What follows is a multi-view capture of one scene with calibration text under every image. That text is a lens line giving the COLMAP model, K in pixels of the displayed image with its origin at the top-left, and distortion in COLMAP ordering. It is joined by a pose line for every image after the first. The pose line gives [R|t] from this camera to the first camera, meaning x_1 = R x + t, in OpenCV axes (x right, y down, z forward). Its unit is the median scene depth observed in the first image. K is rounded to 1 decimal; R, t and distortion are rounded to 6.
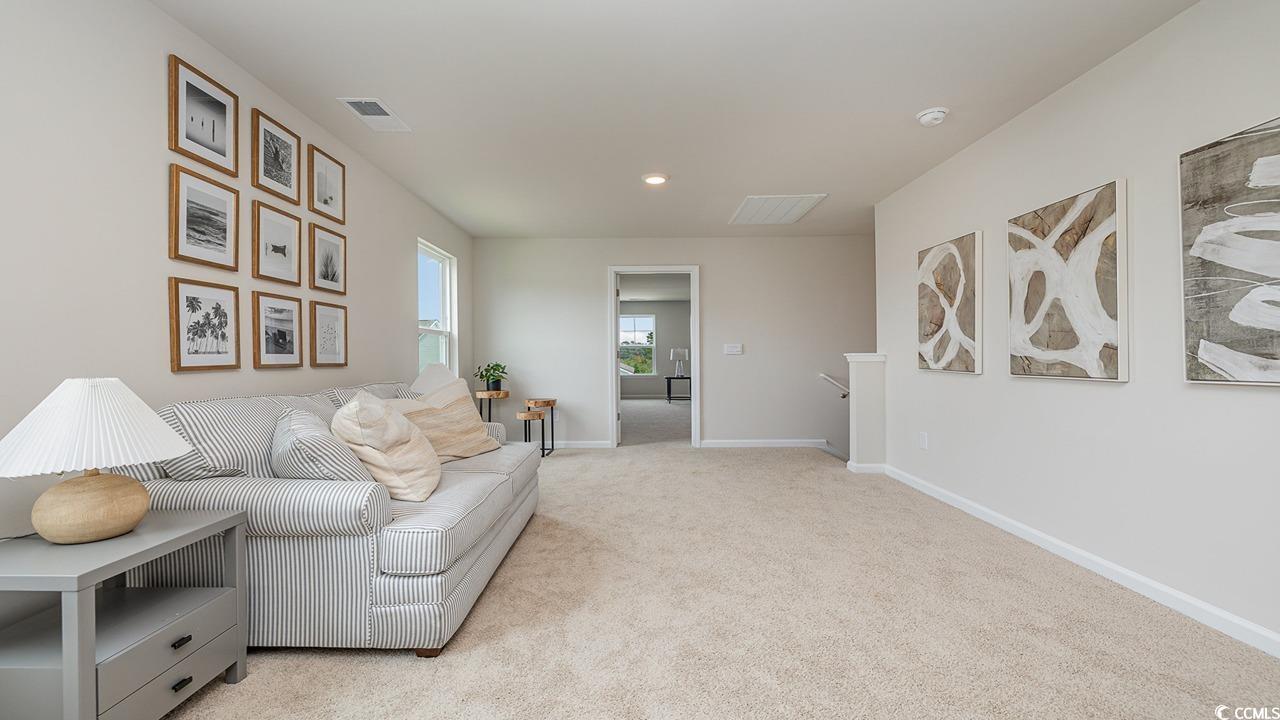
lens RADIAL K [[544.0, 0, 633.4], [0, 544.0, 353.2], [0, 0, 1]] dist [-0.001114, -0.000128]
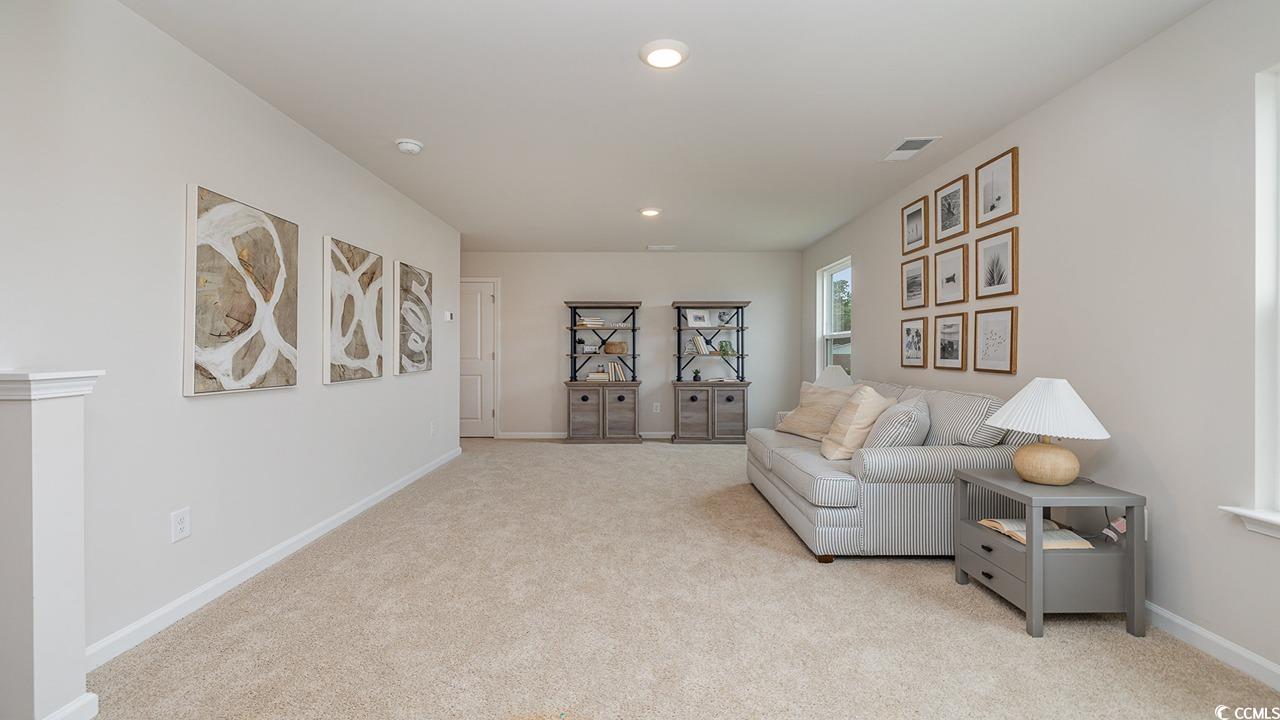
lens RADIAL K [[544.0, 0, 633.4], [0, 544.0, 353.2], [0, 0, 1]] dist [-0.001114, -0.000128]
pose [[-0.999983, 0.005033, 0.003093, 0.085329], [0.005025, 0.999984, -0.002676, -0.010713], [-0.003107, -0.002661, -0.999992, 1.856050]]
